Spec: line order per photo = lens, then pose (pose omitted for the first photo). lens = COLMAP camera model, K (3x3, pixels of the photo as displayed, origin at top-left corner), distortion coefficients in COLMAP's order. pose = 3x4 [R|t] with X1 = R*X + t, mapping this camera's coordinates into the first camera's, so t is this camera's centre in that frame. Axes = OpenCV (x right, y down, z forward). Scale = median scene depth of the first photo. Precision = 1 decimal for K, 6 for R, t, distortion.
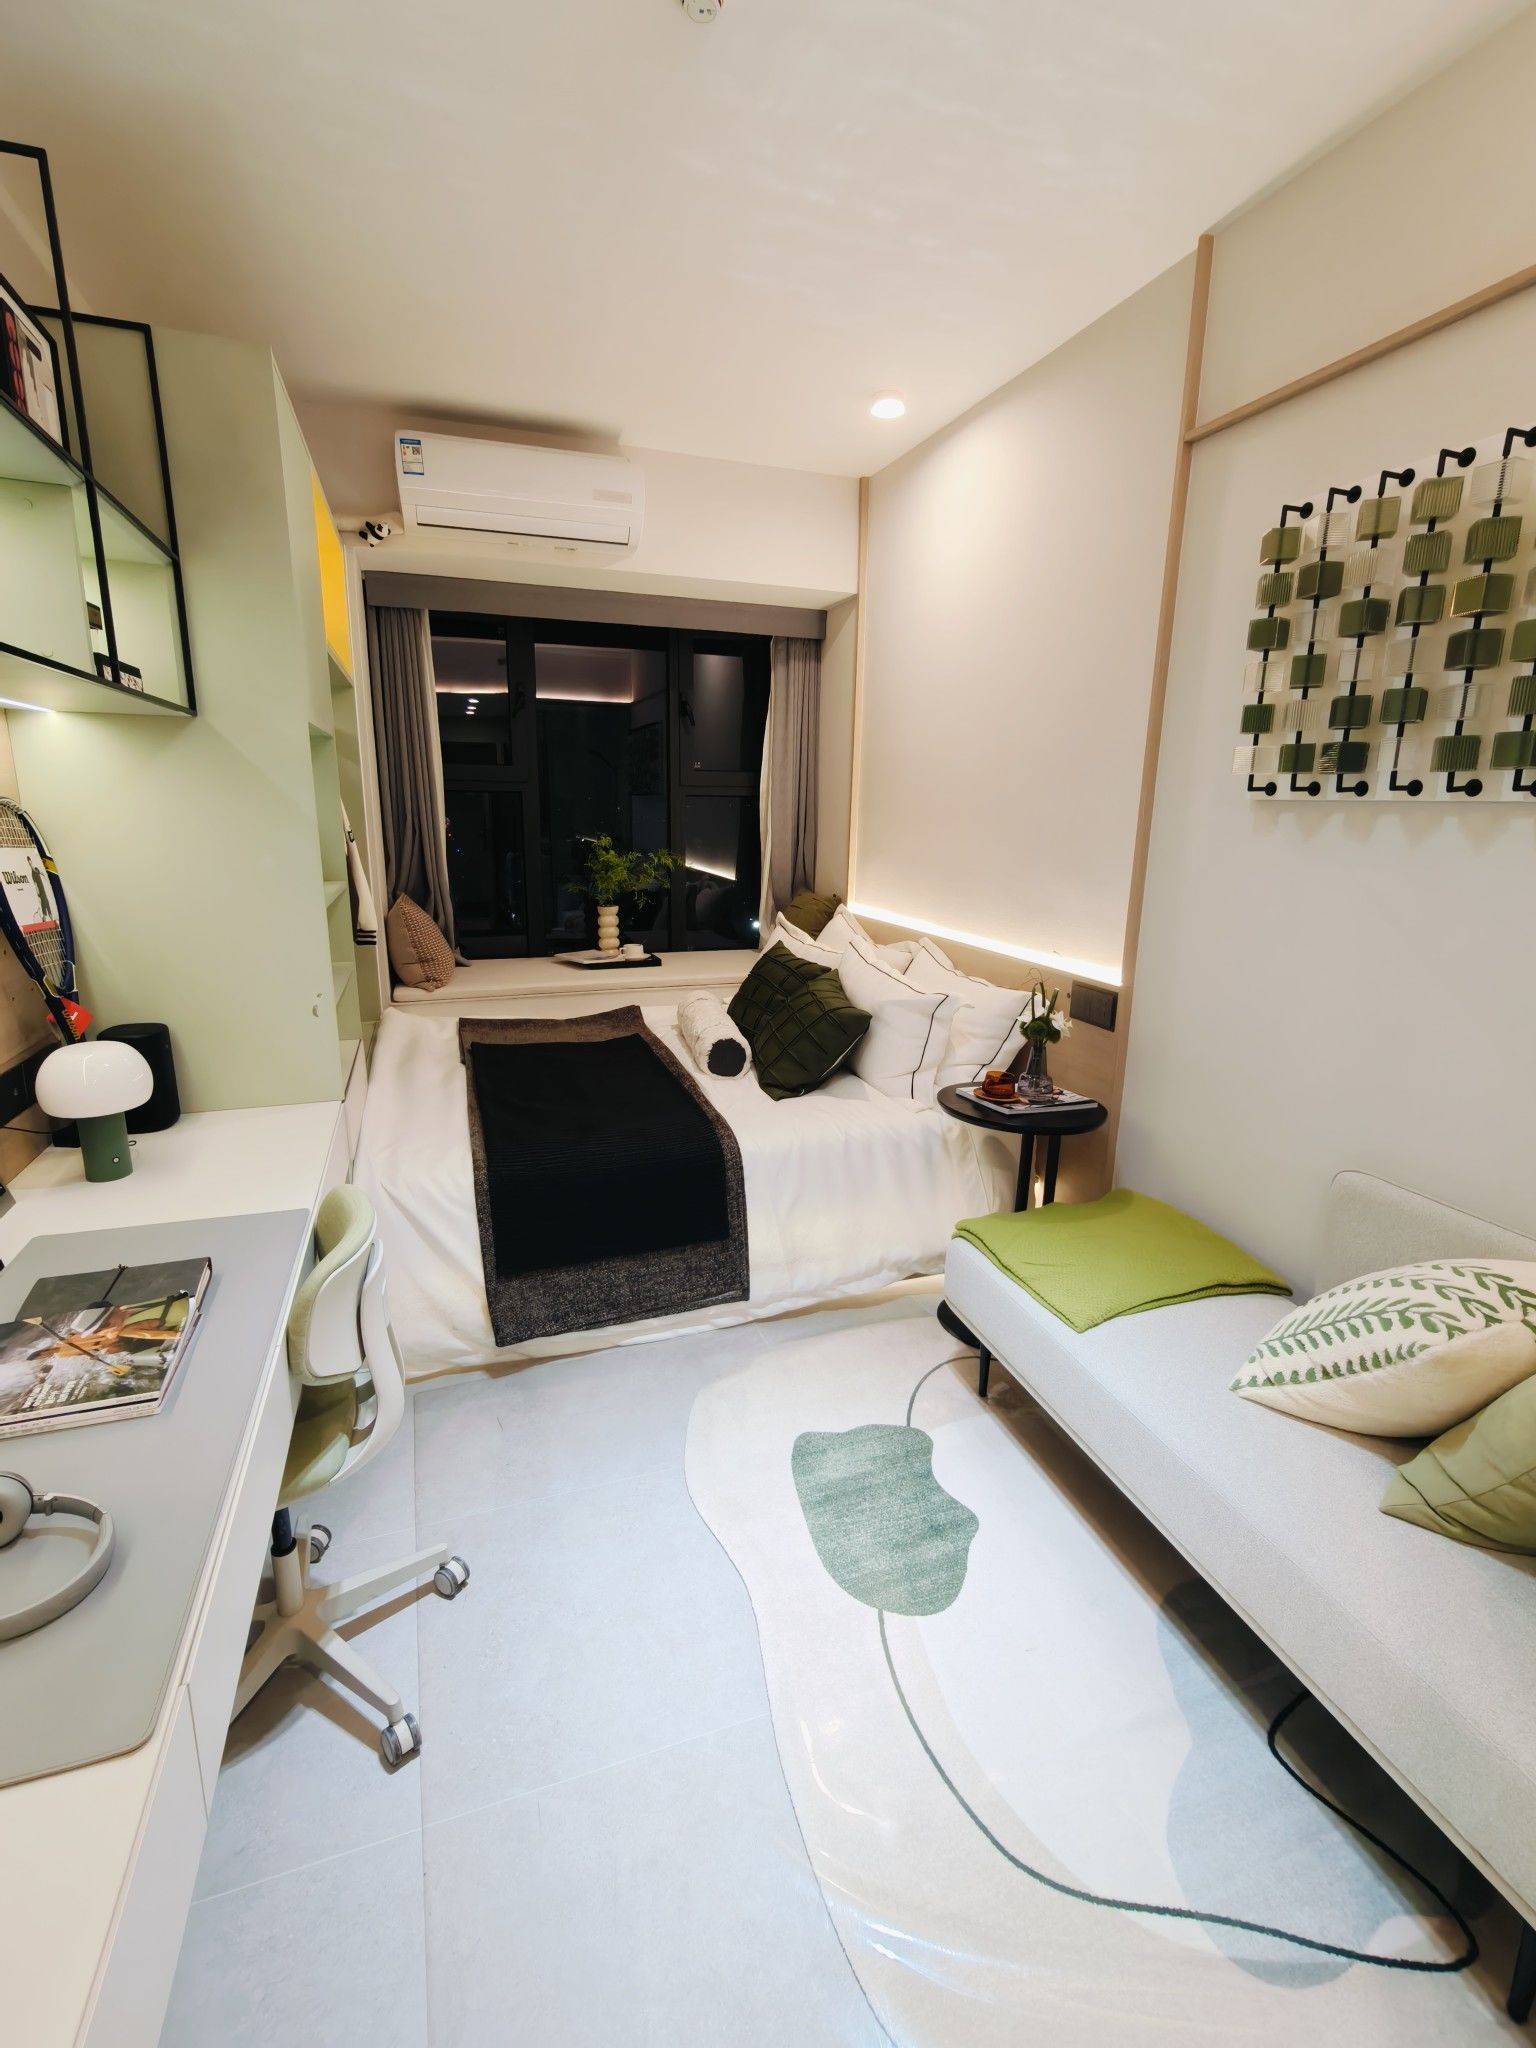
lens RADIAL K [[924.8, 0, 763.7], [0, 924.8, 1024.0], [0, 0, 1]] dist [0.000376, 0.001517]
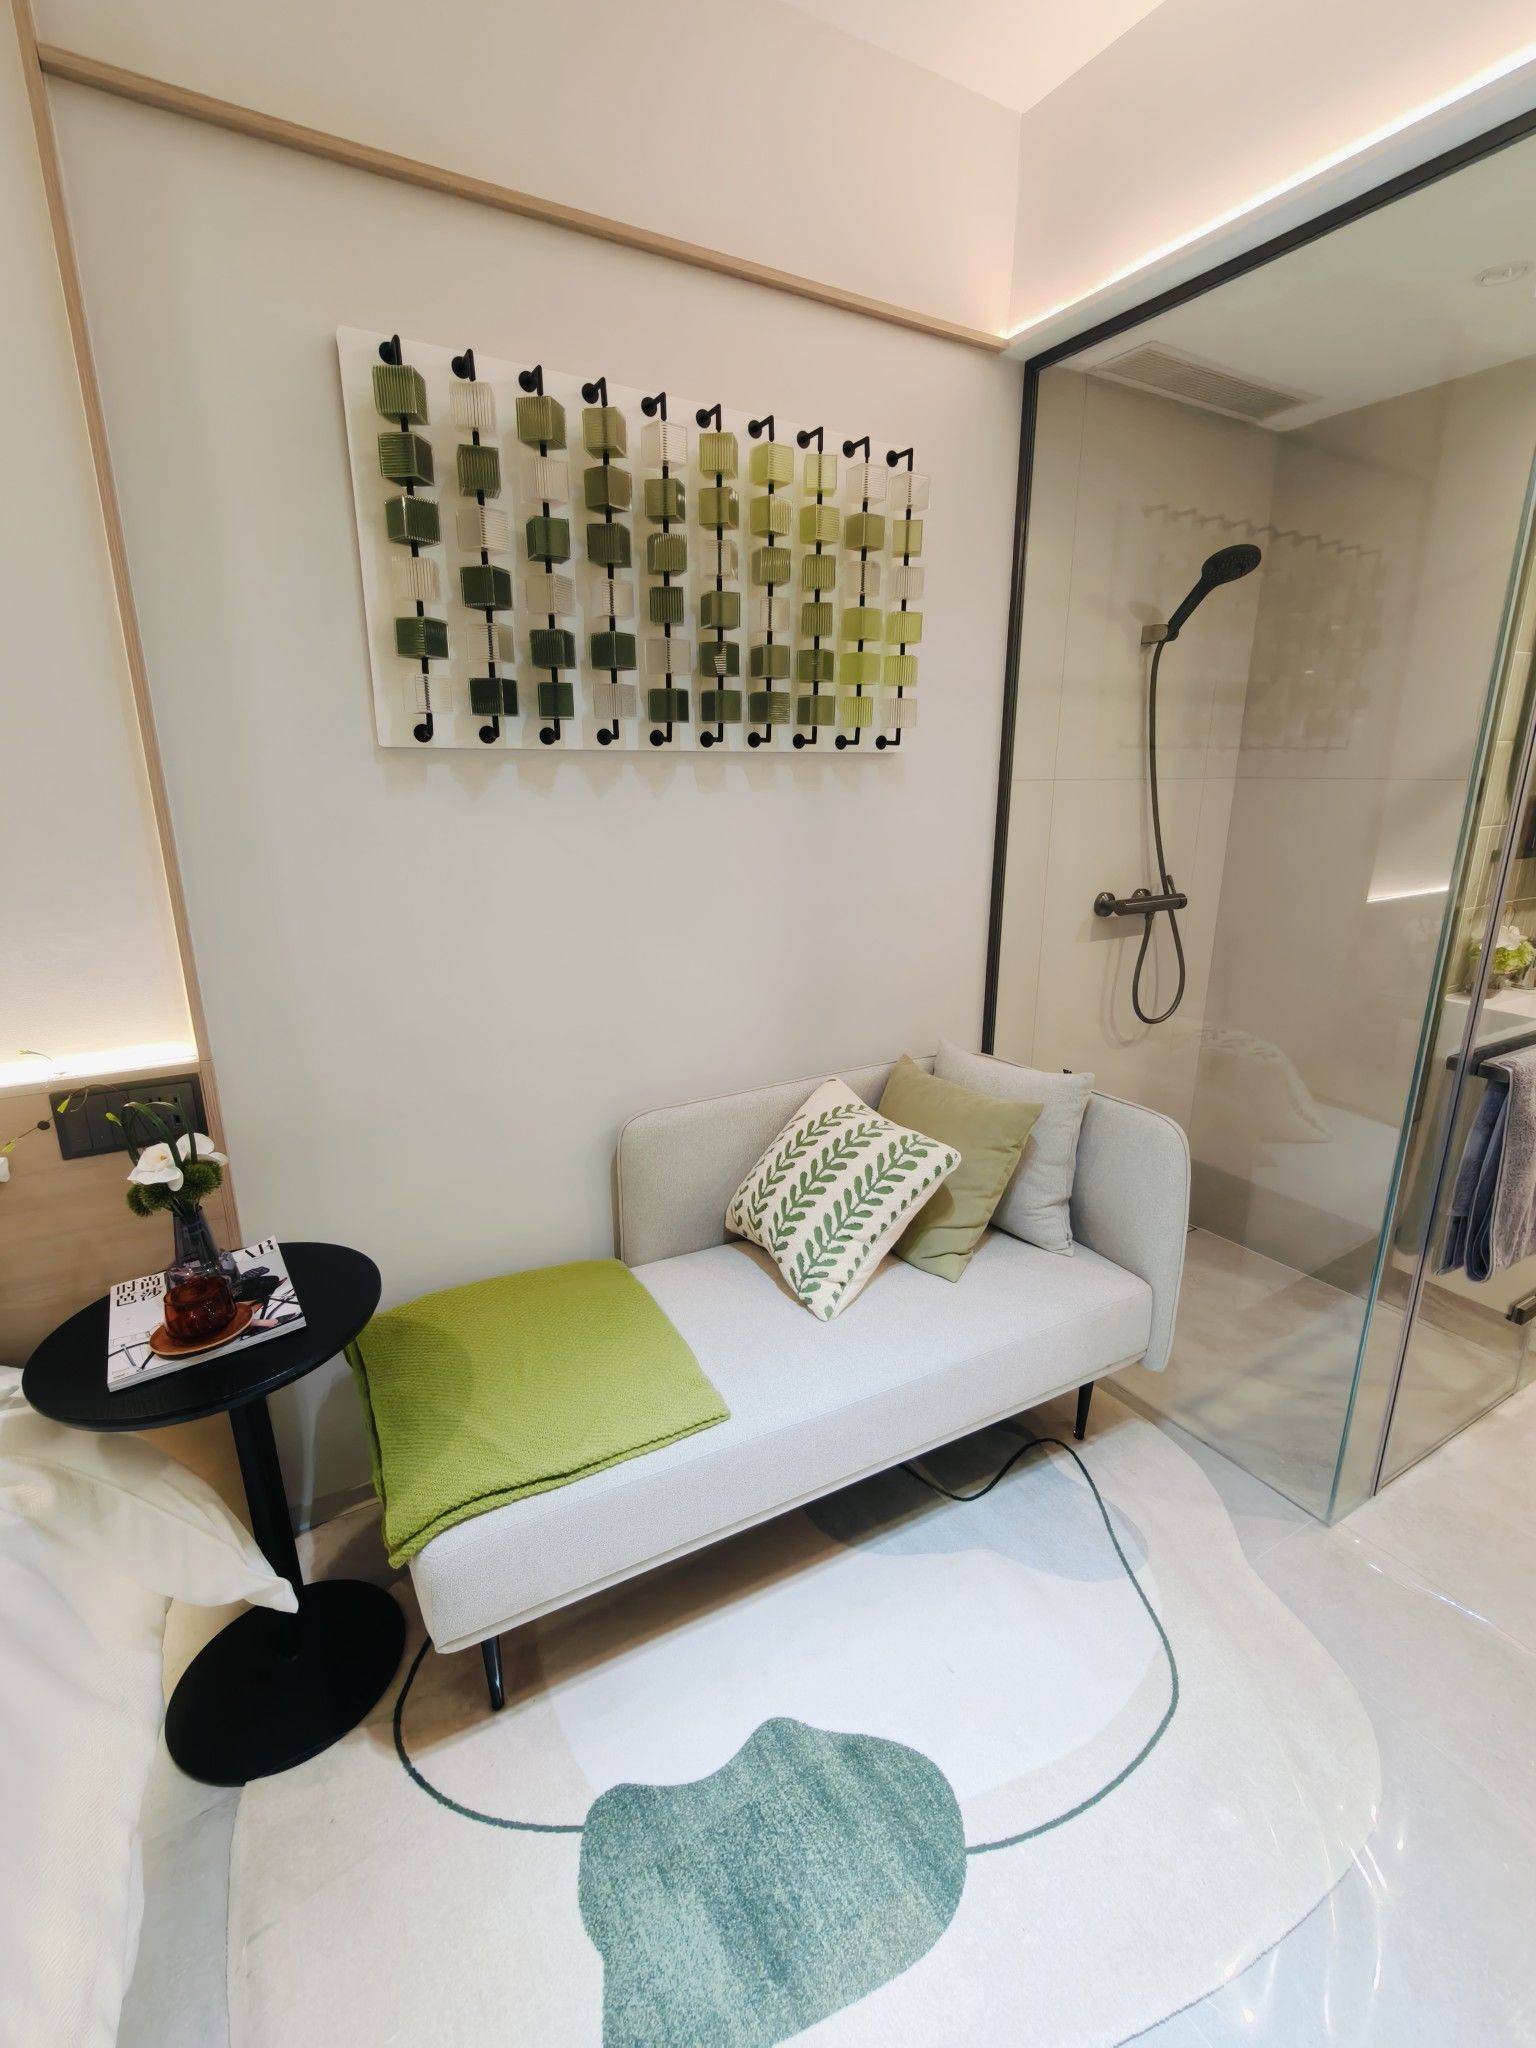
lens RADIAL K [[916.5, 0, 769.9], [0, 916.5, 1019.1], [0, 0, 1]] dist [-0.002091, -0.000348]
pose [[-0.191636, -0.273575, 0.942567, -0.256816], [0.228889, 0.921428, 0.313976, -0.181289], [-0.954403, 0.275913, -0.113960, 0.763993]]
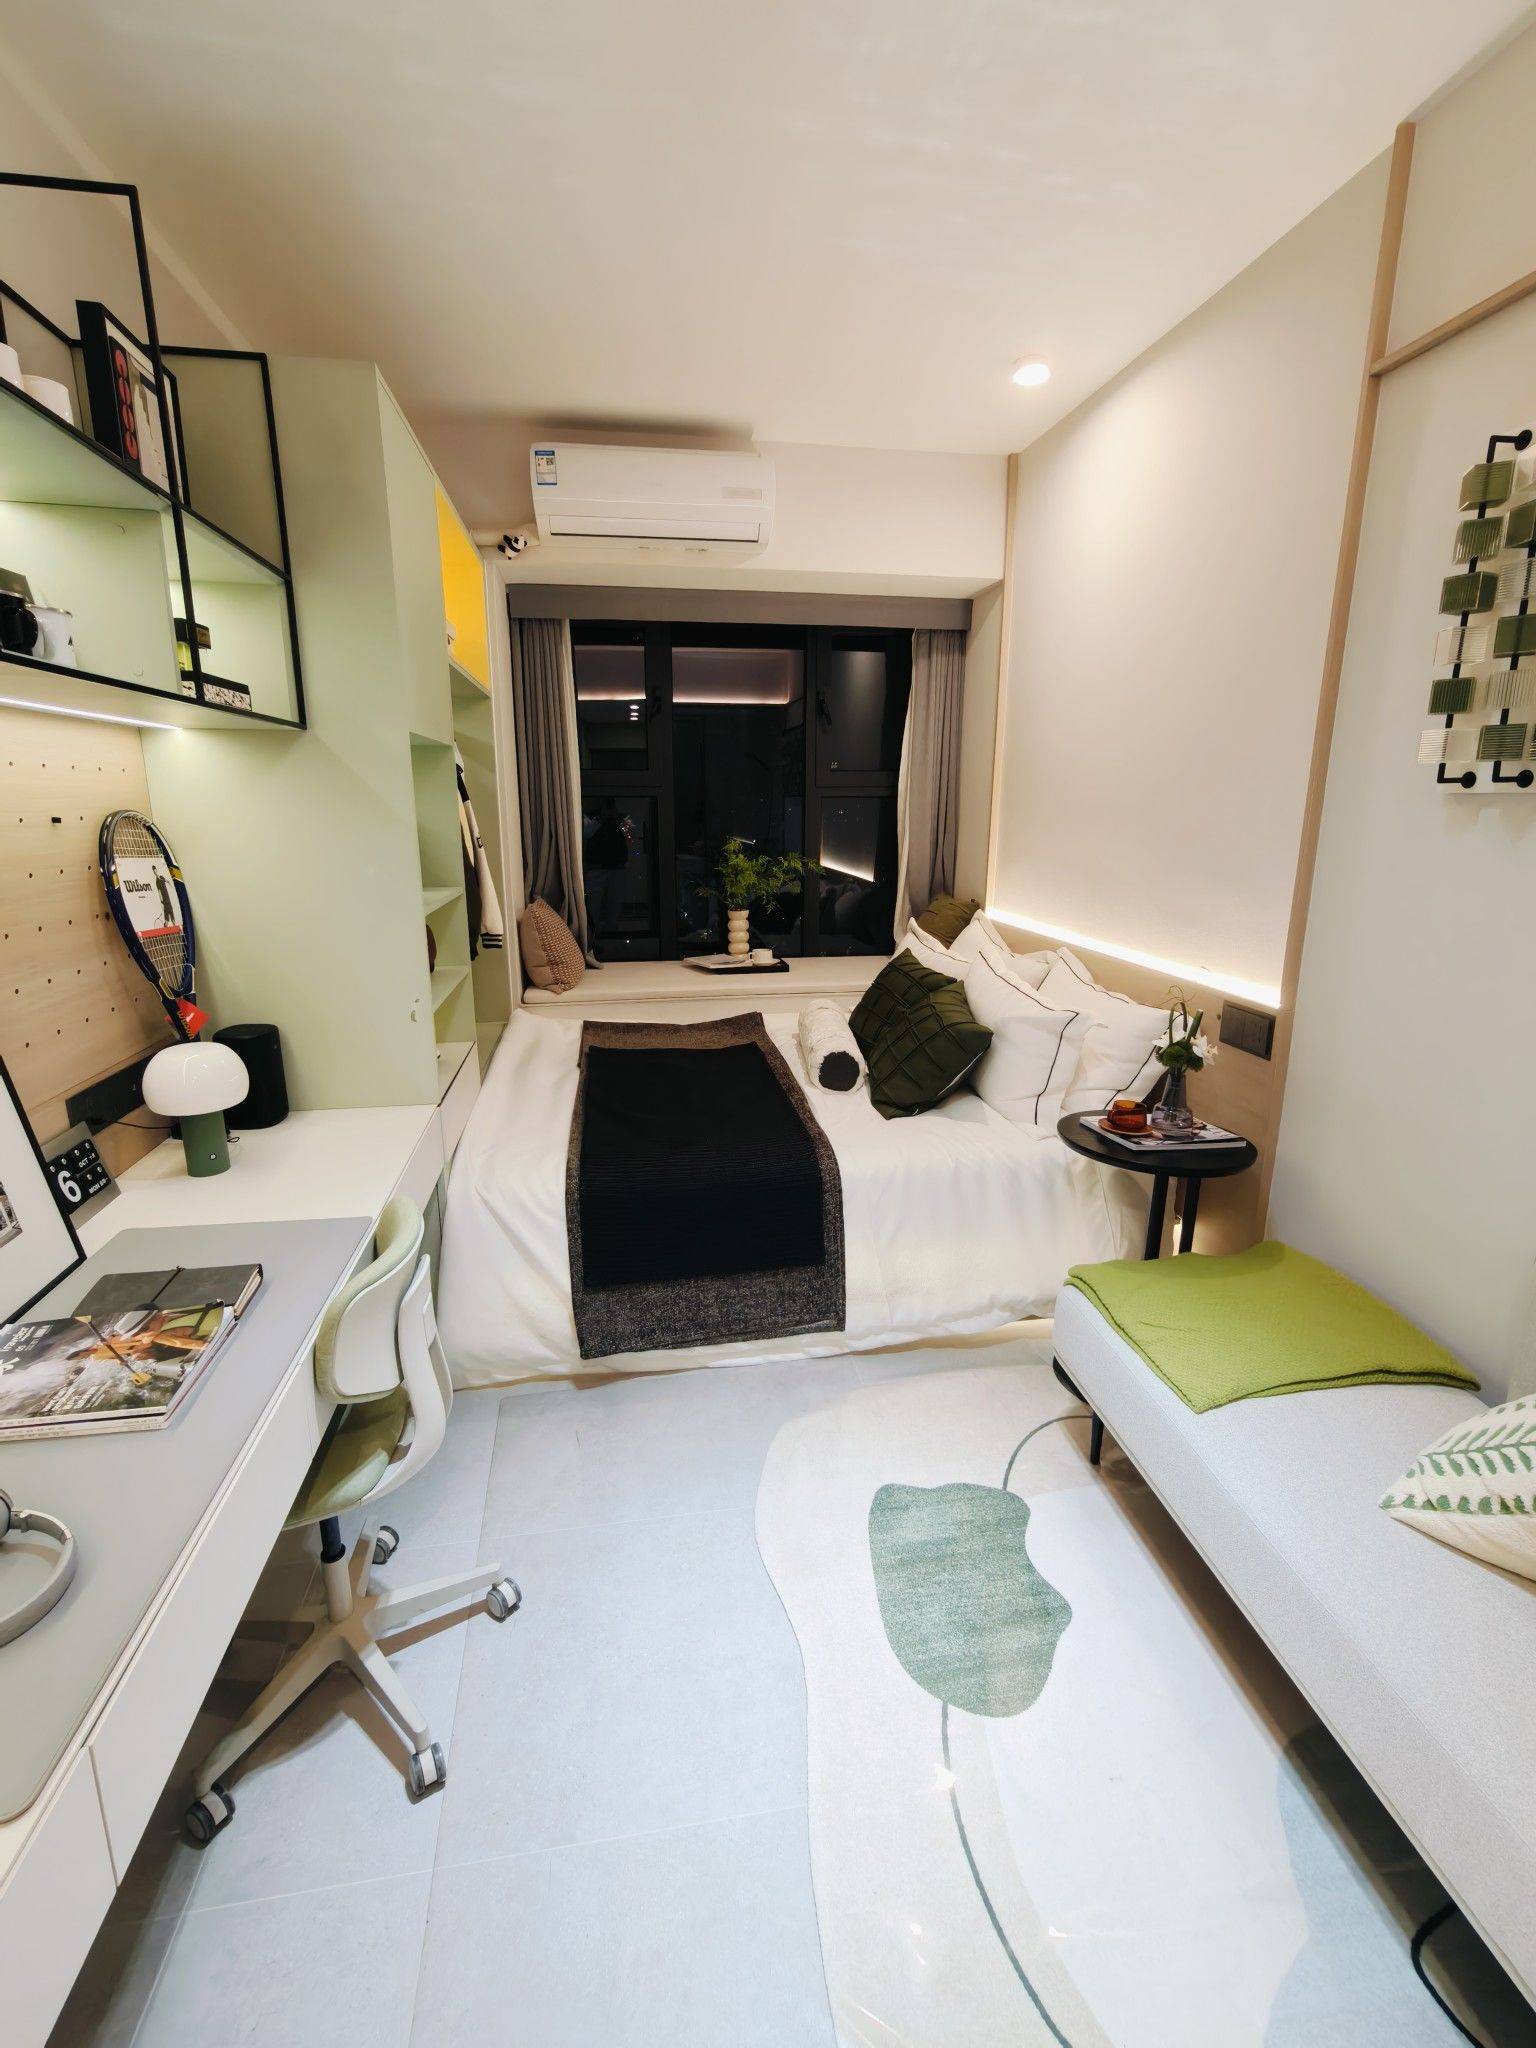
lens RADIAL K [[924.8, 0, 763.7], [0, 924.8, 1024.0], [0, 0, 1]] dist [0.000376, 0.001517]
pose [[0.983839, 0.027769, -0.176887, 0.067712], [-0.027825, 0.999610, 0.002167, -0.016333], [0.176878, 0.002790, 0.984229, 0.060111]]
